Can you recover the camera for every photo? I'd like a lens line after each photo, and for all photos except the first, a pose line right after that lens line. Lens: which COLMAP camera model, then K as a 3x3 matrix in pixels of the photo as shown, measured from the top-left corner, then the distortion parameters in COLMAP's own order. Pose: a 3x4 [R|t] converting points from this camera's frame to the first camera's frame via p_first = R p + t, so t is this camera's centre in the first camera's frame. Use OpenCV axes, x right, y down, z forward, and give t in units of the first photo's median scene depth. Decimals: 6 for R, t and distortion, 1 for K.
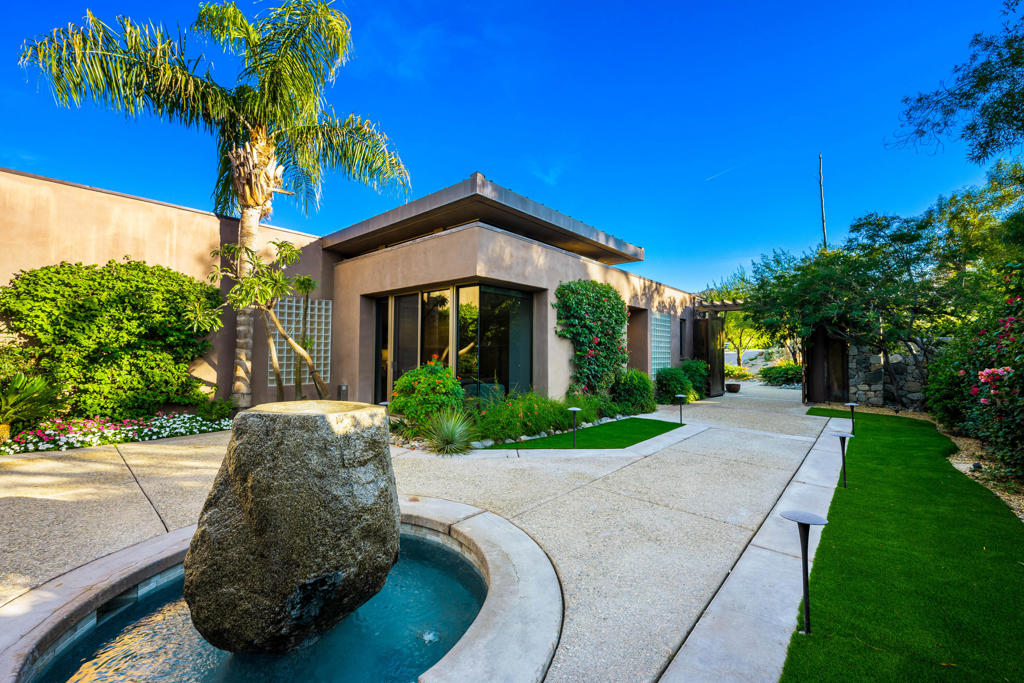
lens RADIAL K [[405.0, 0, 516.1], [0, 405.0, 347.2], [0, 0, 1]] dist [0.000653, 0.000006]
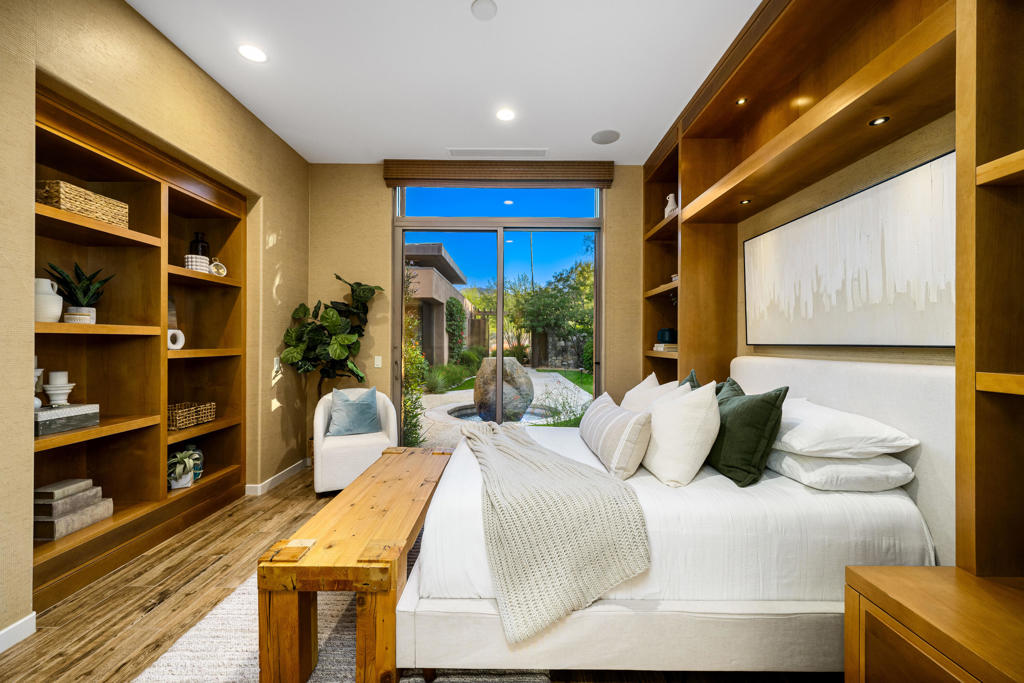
lens RADIAL K [[402.3, 0, 515.2], [0, 402.3, 337.9], [0, 0, 1]] dist [-0.000207, -0.000187]
pose [[0.745222, 0.001746, 0.666814, -0.573395], [-0.005409, 0.999979, 0.003427, -0.005024], [-0.666794, -0.006161, 0.745216, -0.316470]]
